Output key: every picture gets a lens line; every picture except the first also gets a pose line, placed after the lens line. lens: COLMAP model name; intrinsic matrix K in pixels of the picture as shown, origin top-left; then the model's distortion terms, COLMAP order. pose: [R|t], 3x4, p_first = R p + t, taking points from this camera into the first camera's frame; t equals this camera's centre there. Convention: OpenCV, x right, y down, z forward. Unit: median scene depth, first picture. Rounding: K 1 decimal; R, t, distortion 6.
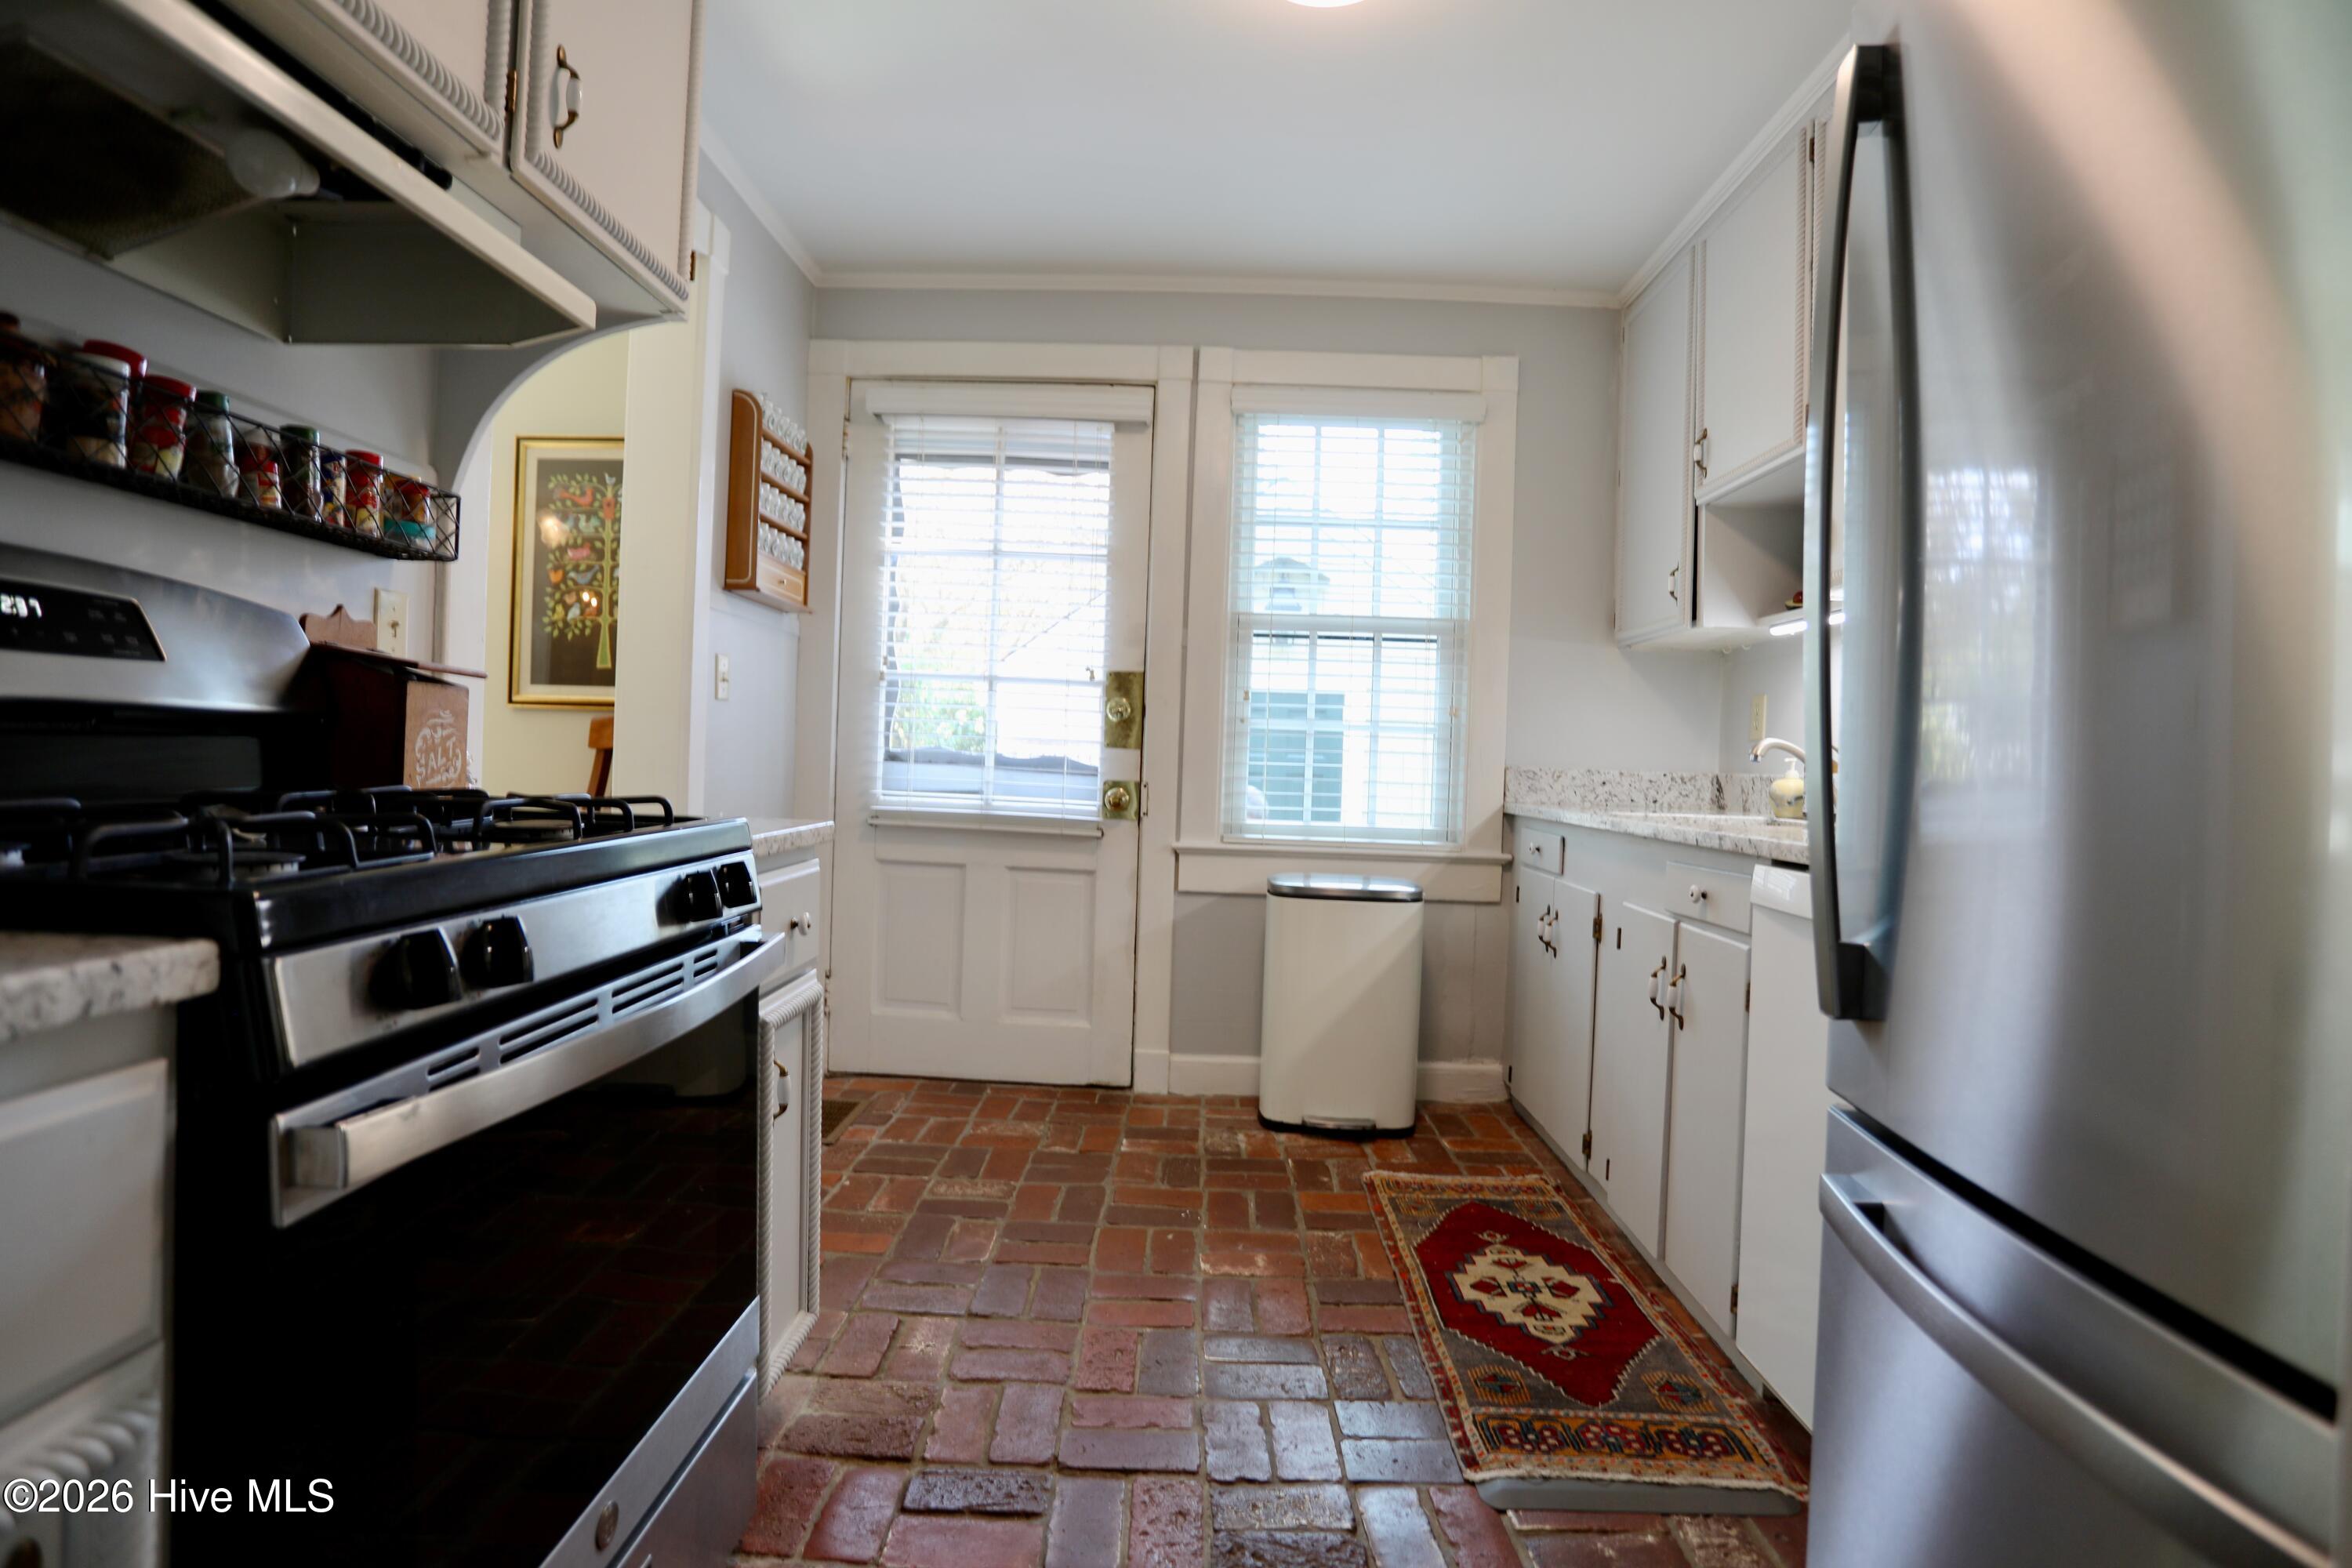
lens RADIAL K [[1145.6, 0, 1167.3], [0, 1145.6, 775.0], [0, 0, 1]] dist [-0.068063, 0.025304]
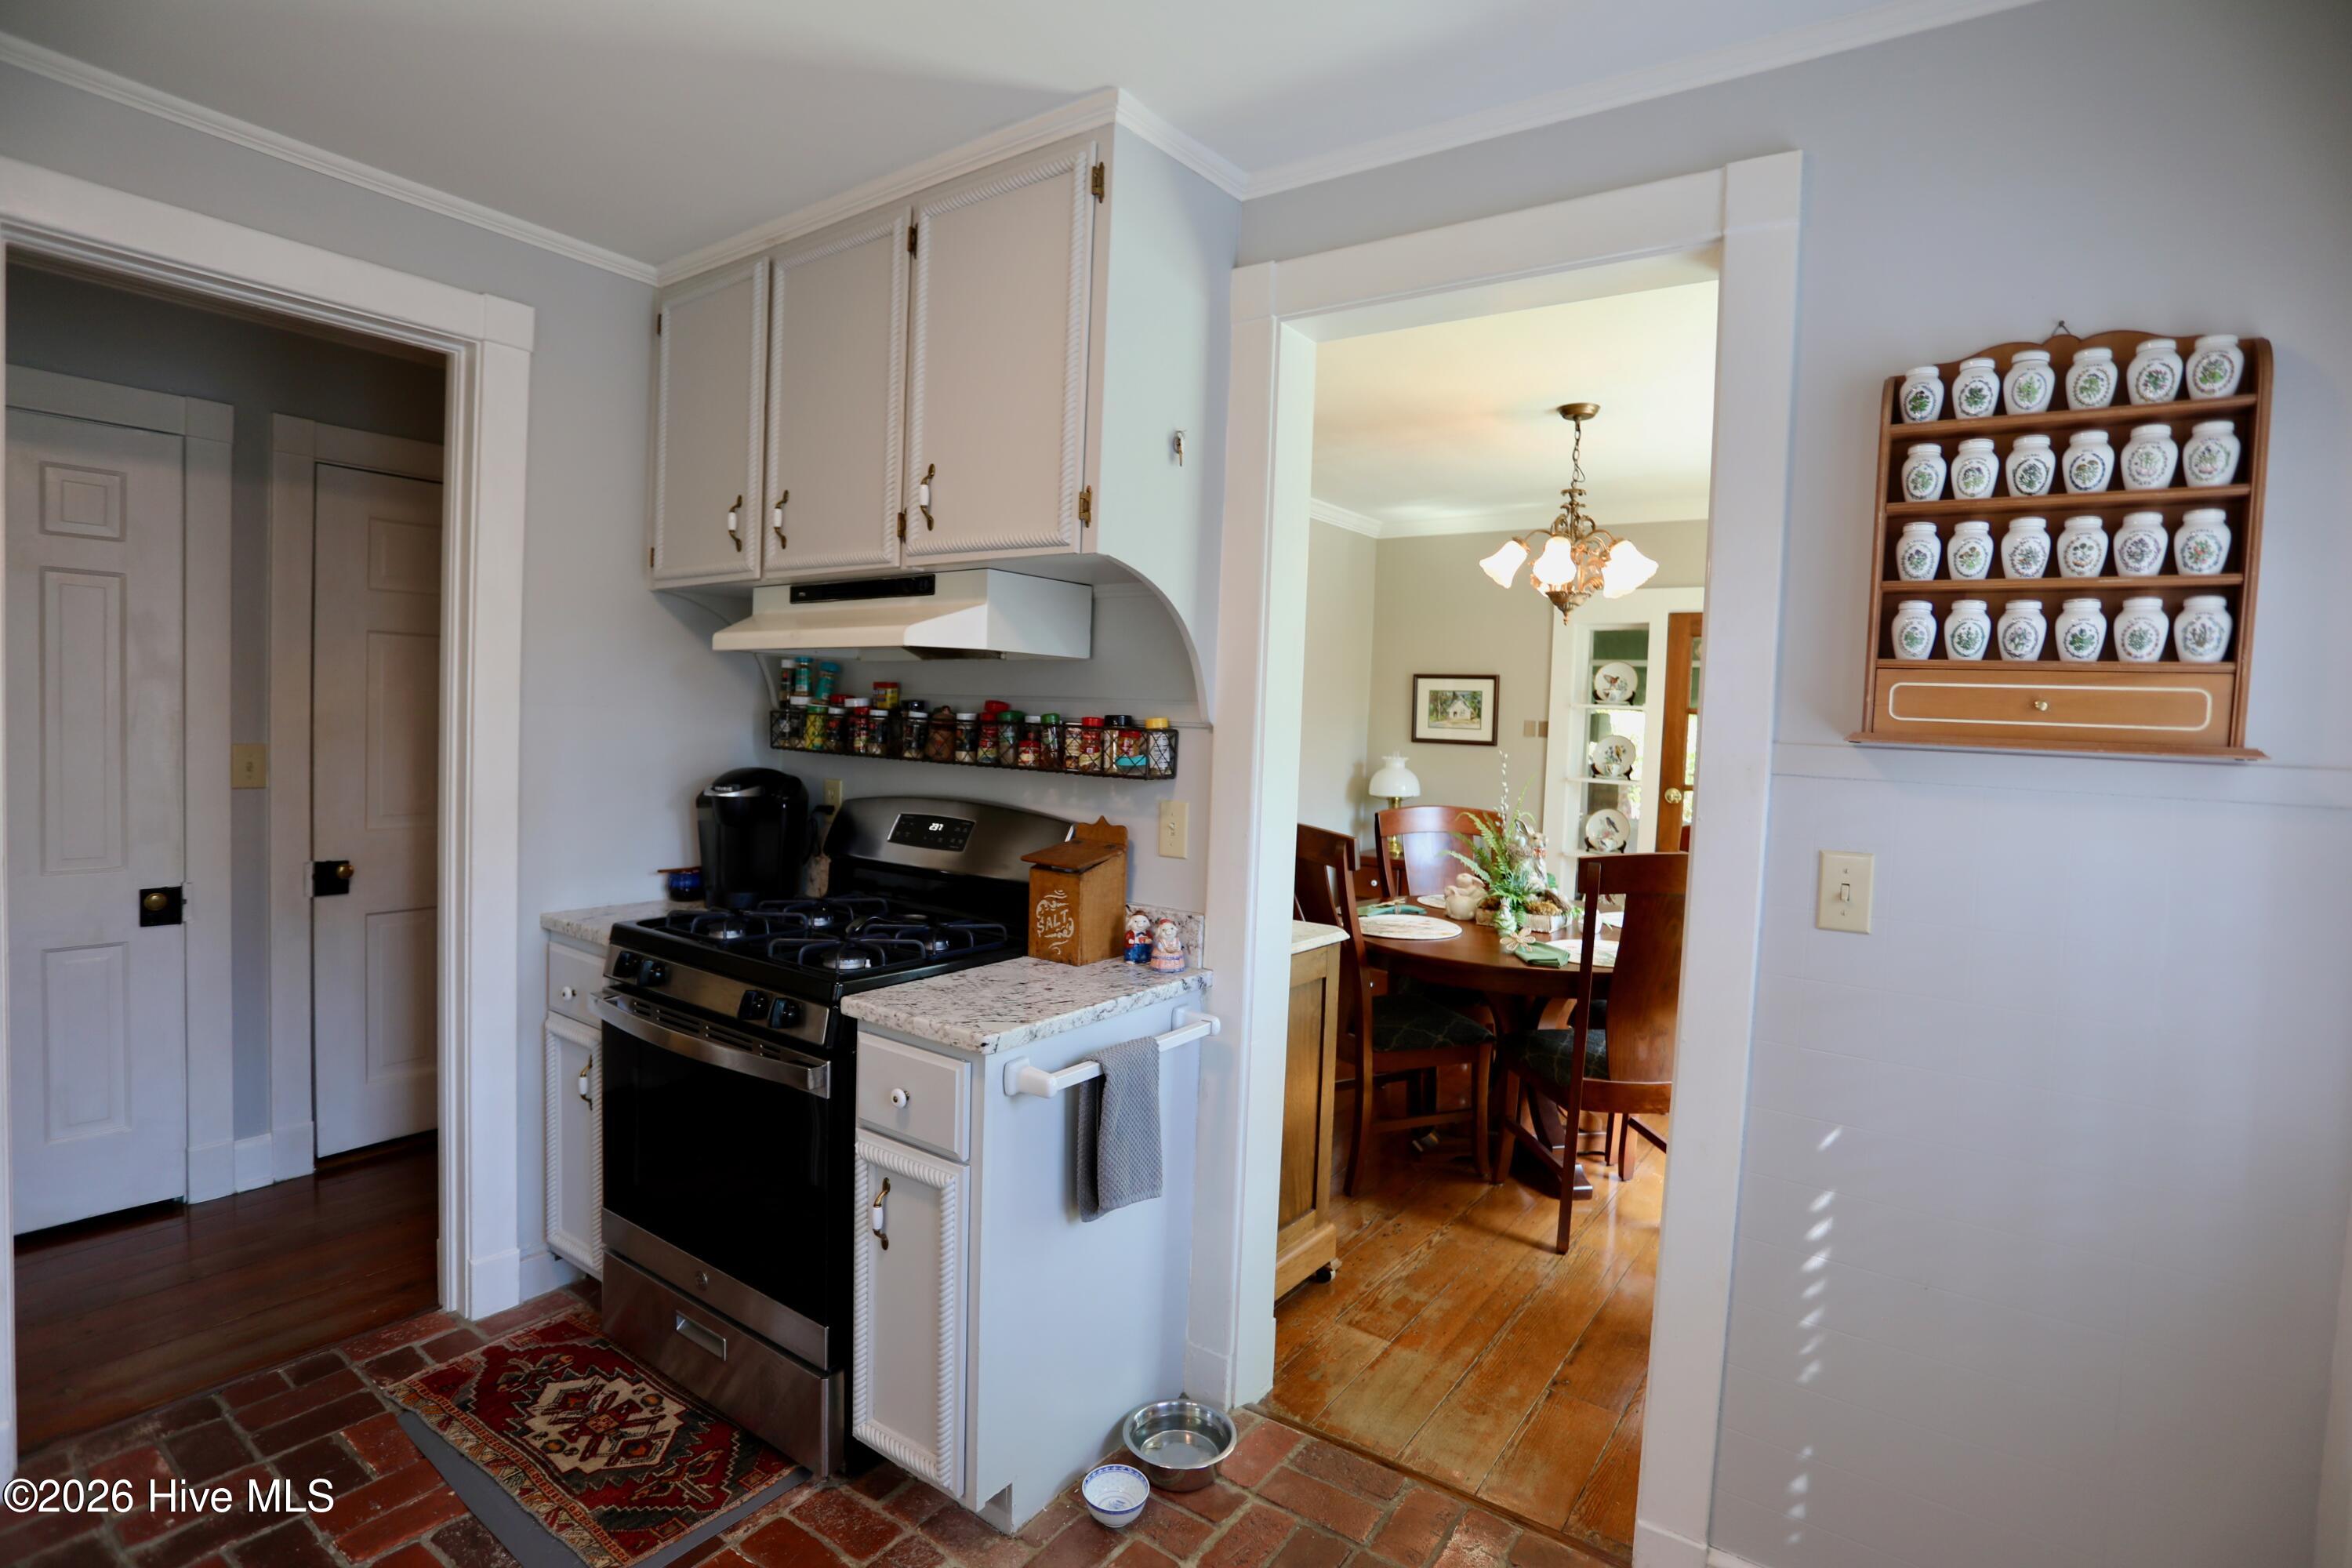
lens RADIAL K [[1145.6, 0, 1173.5], [0, 1145.6, 765.6], [0, 0, 1]] dist [-0.068063, 0.025304]
pose [[-0.556694, -0.015724, -0.830569, 0.358447], [-0.066355, 0.997468, 0.025592, -0.186430], [0.828063, 0.069359, -0.556327, 1.355795]]
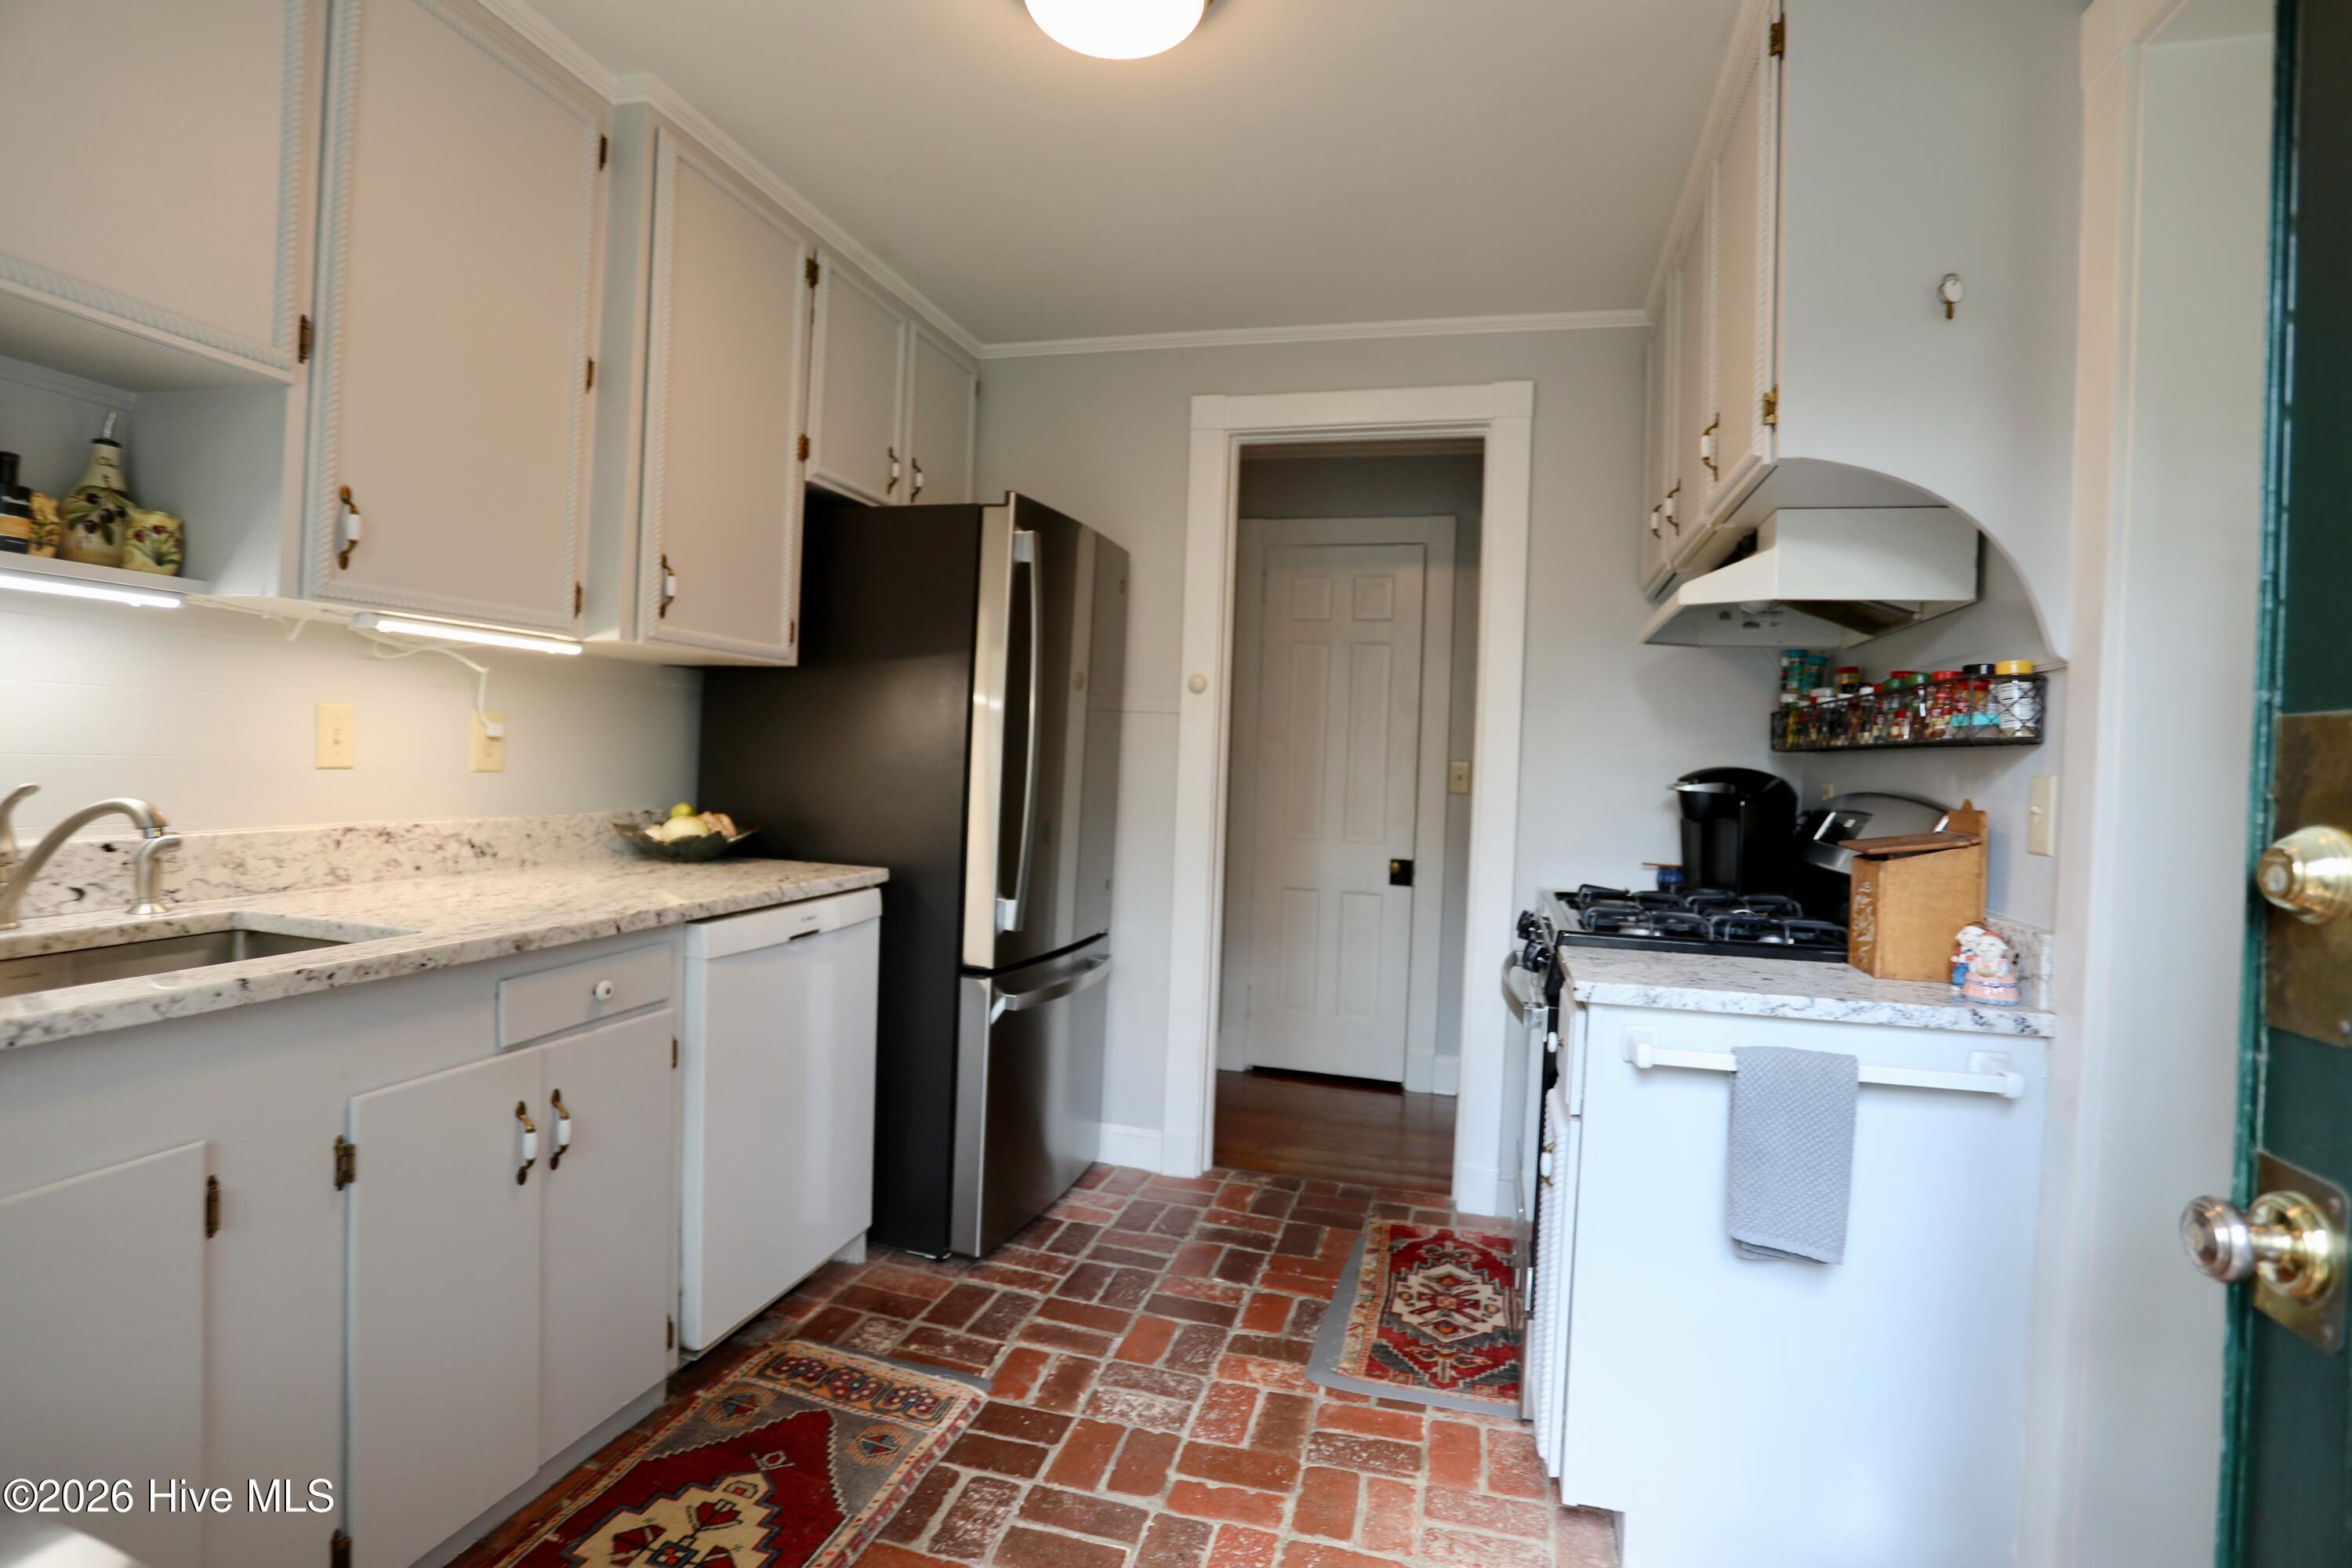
lens RADIAL K [[1145.6, 0, 1169.5], [0, 1145.6, 764.1], [0, 0, 1]] dist [-0.068063, 0.025304]
pose [[-0.967065, -0.071426, 0.244303, -0.146869], [-0.066824, 0.997397, 0.027084, -0.114865], [-0.245601, 0.009867, -0.969321, 1.621833]]
